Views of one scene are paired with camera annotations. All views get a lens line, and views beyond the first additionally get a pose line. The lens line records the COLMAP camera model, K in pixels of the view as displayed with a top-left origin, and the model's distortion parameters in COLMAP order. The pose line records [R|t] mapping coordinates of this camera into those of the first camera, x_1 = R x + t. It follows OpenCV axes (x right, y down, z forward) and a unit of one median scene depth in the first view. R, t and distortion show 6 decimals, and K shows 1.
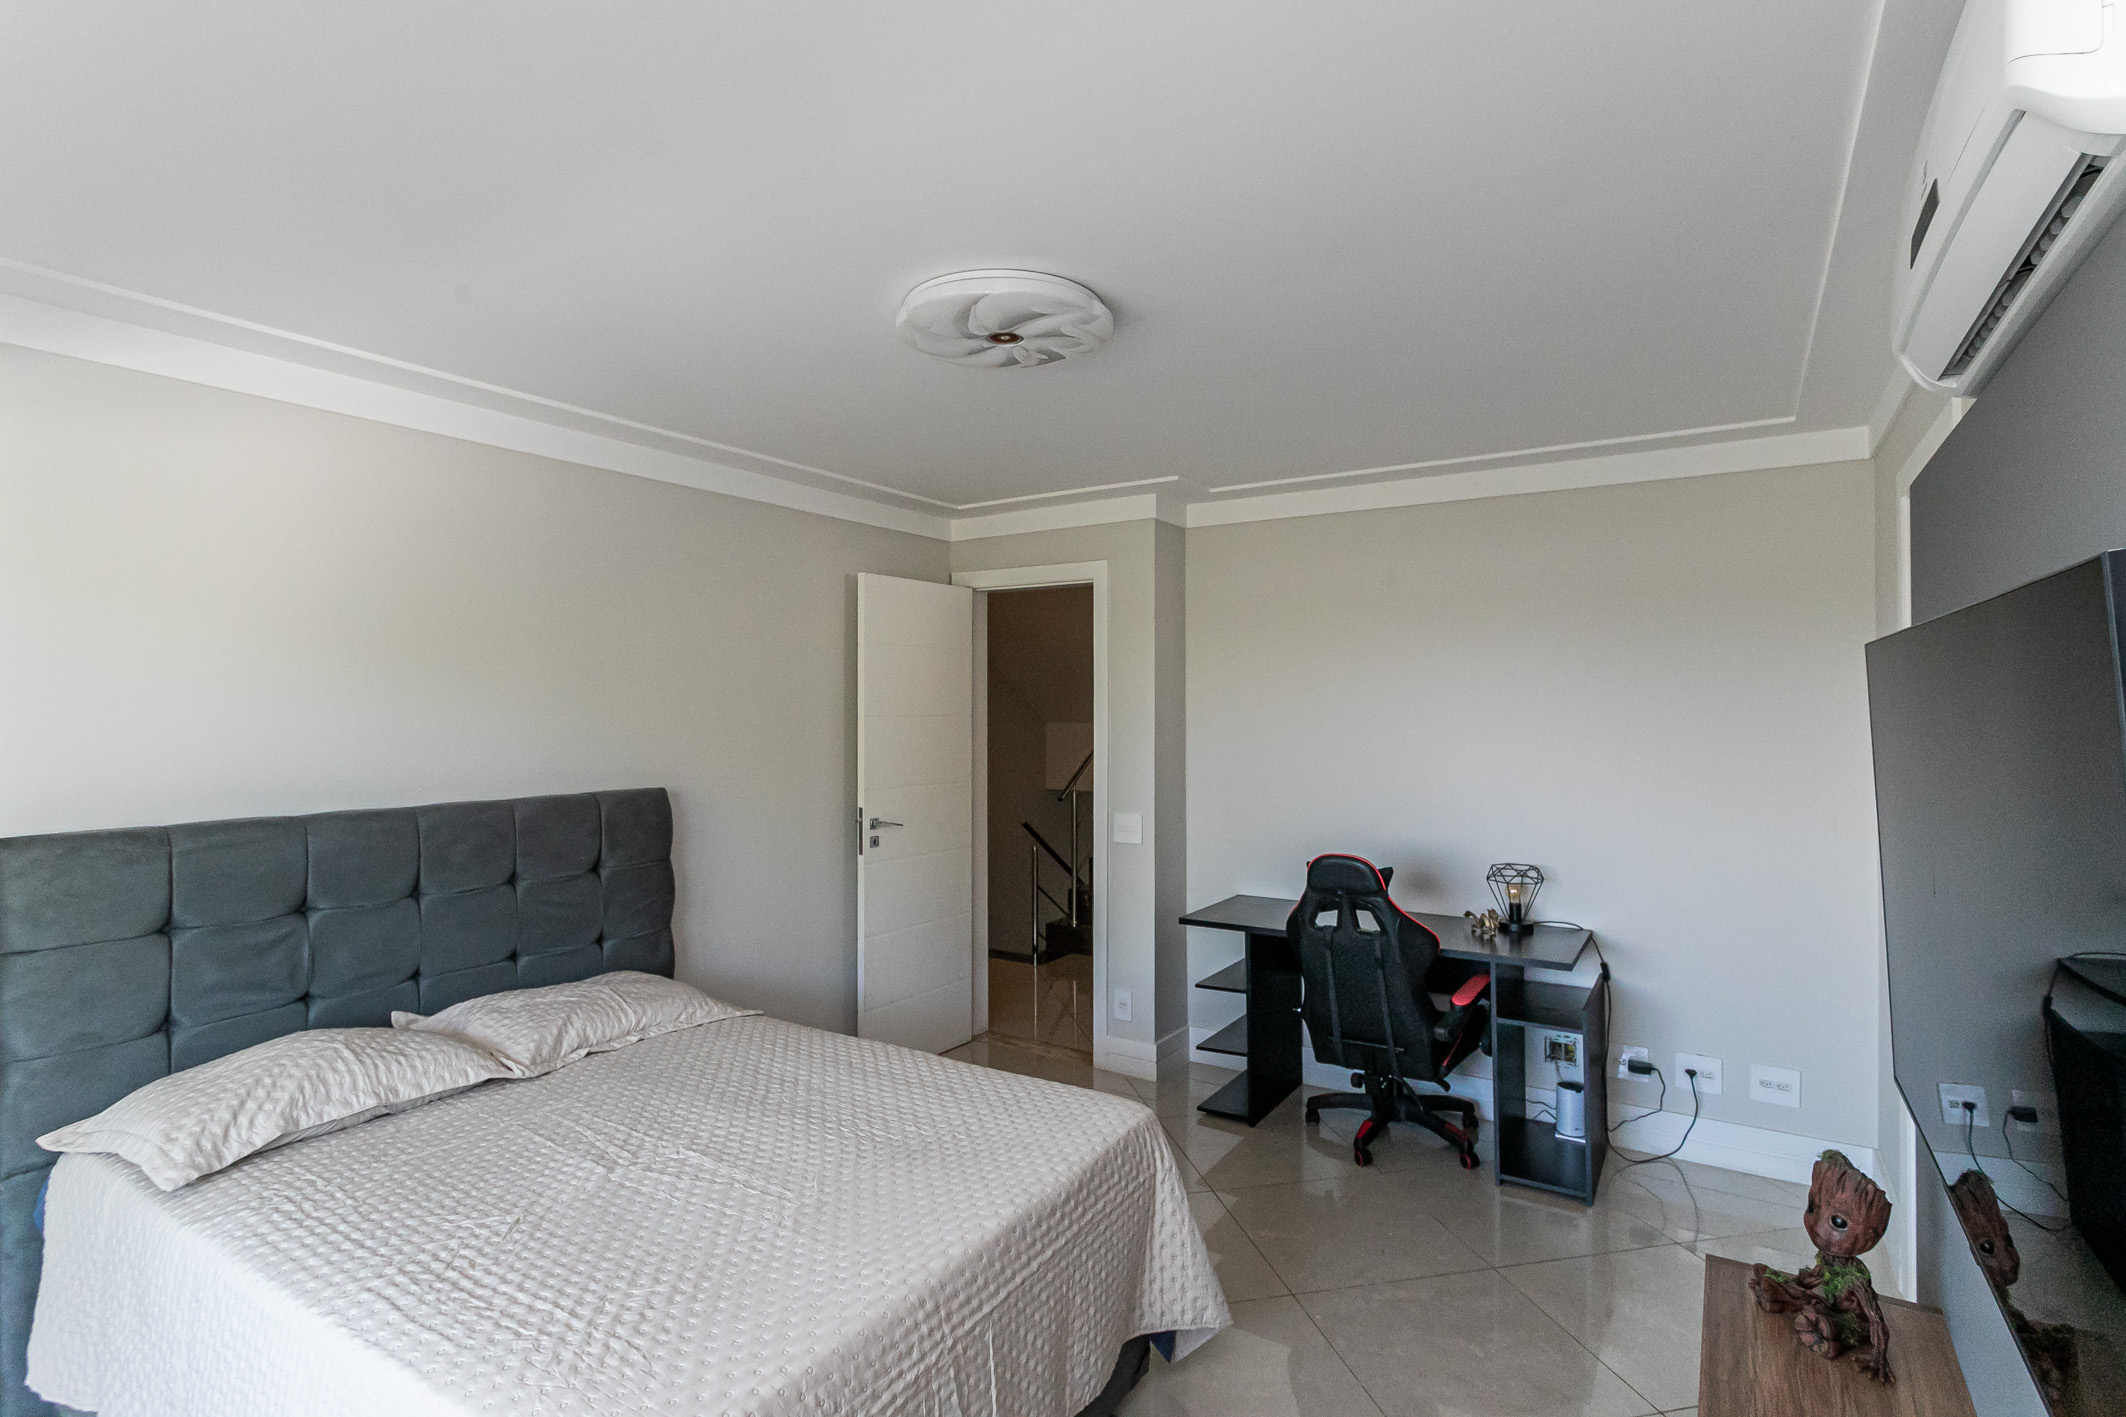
lens RADIAL K [[1029.0, 0, 1064.1], [0, 1029.0, 703.6], [0, 0, 1]] dist [0.001705, 0.000392]
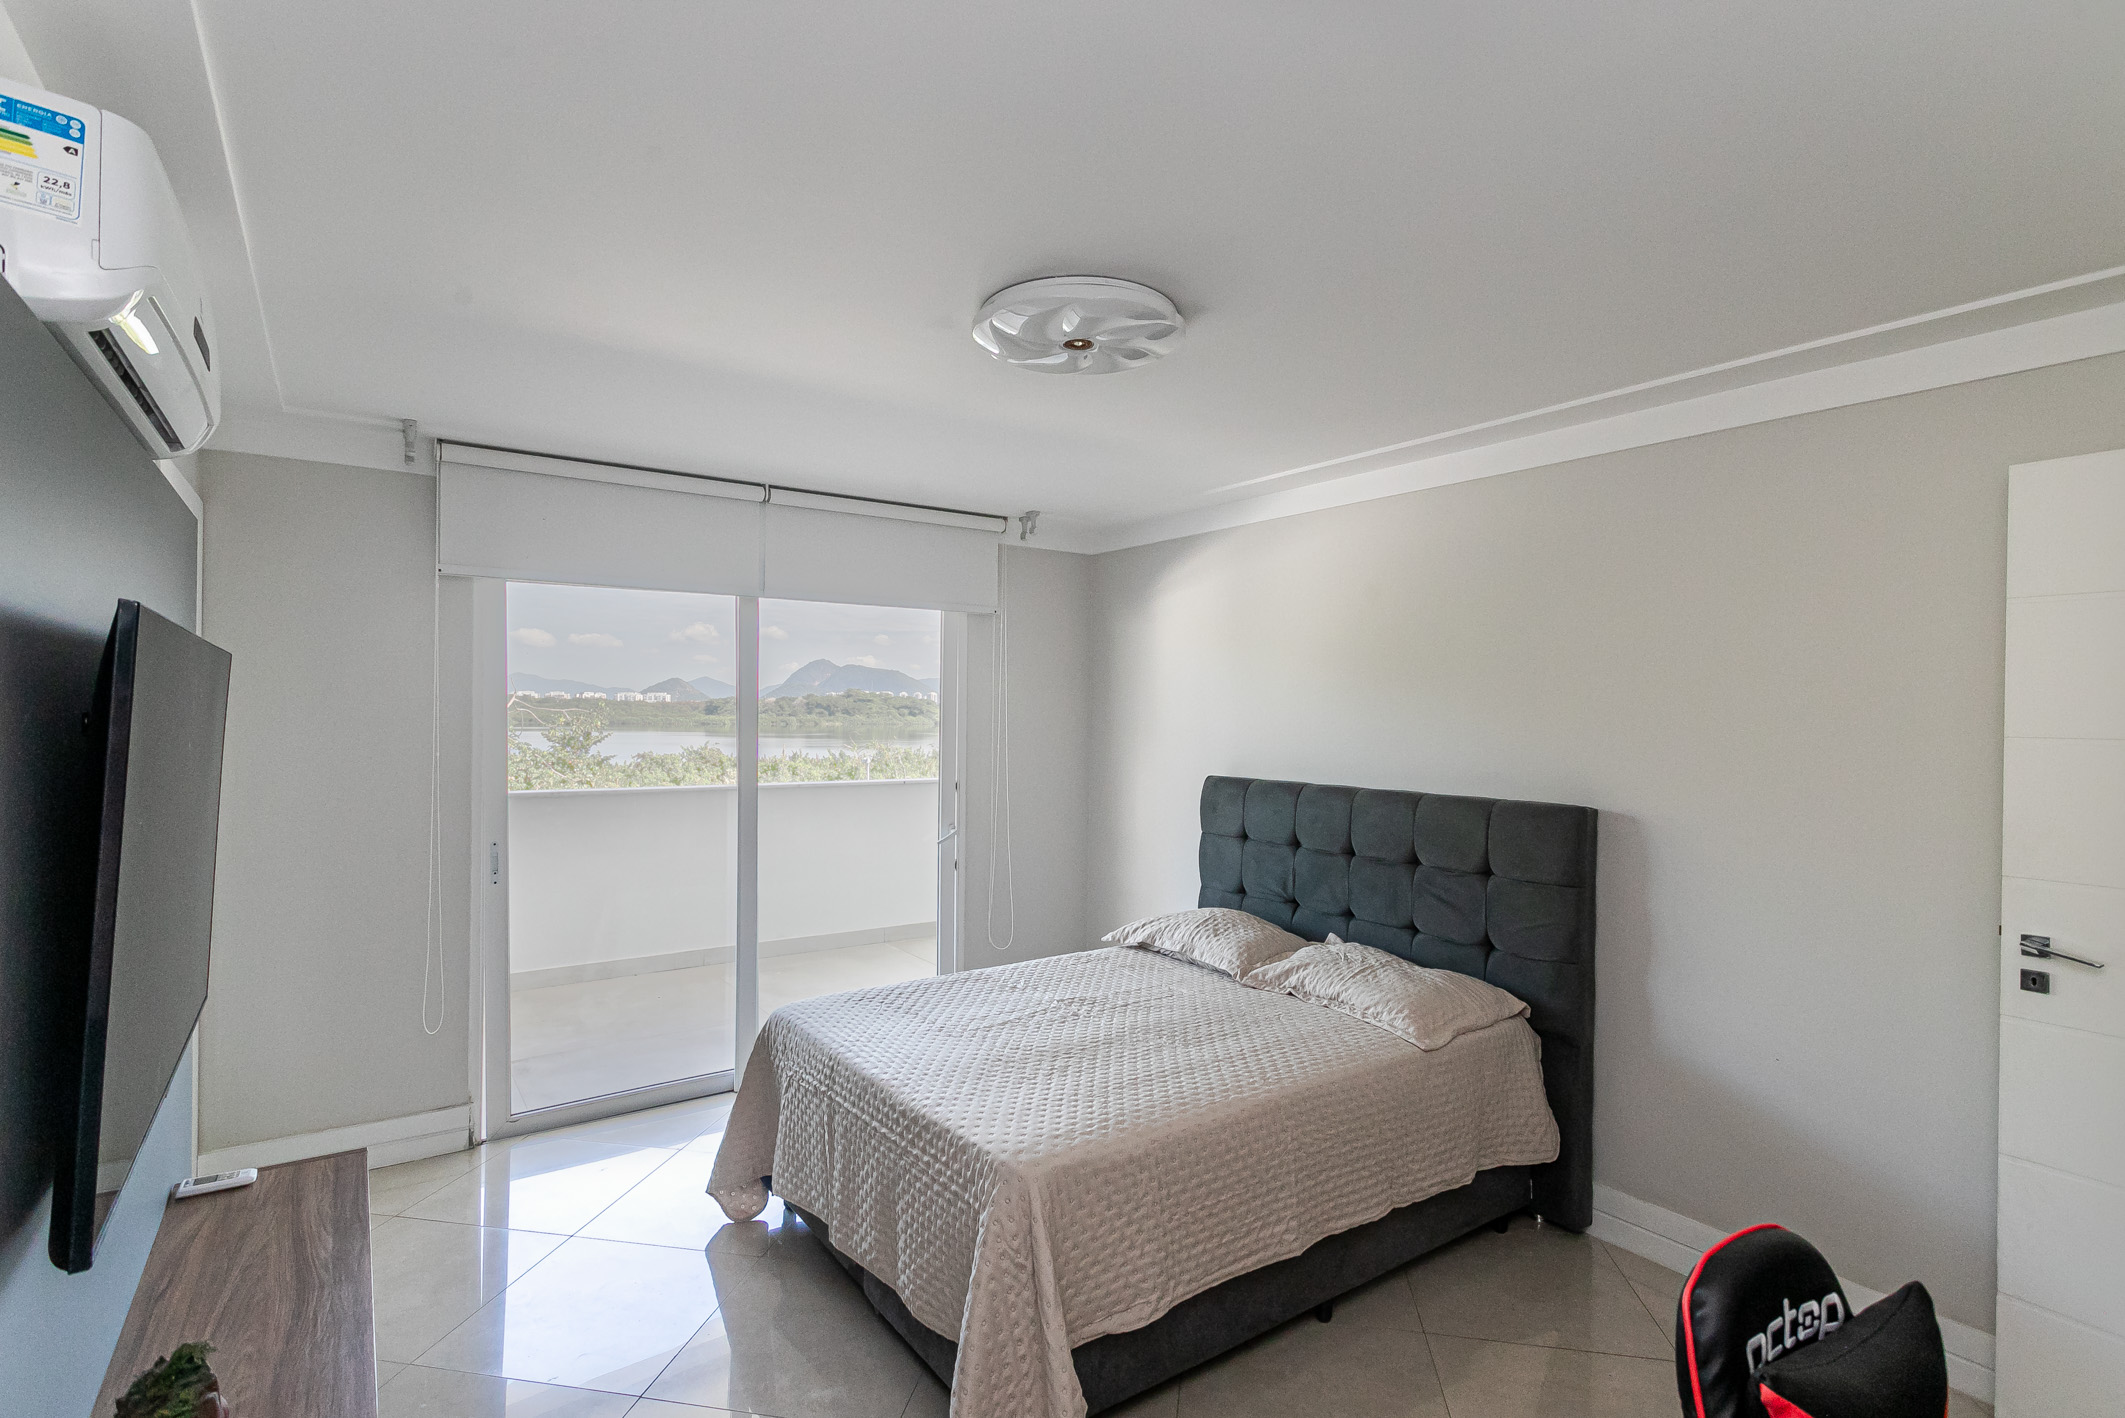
lens RADIAL K [[1041.4, 0, 1042.2], [0, 1041.4, 701.7], [0, 0, 1]] dist [0.002047, -0.000126]
pose [[-0.382397, -0.010216, -0.923942, 0.649501], [-0.012687, 0.999903, -0.005805, 0.004793], [0.923911, 0.009503, -0.382490, 0.982074]]
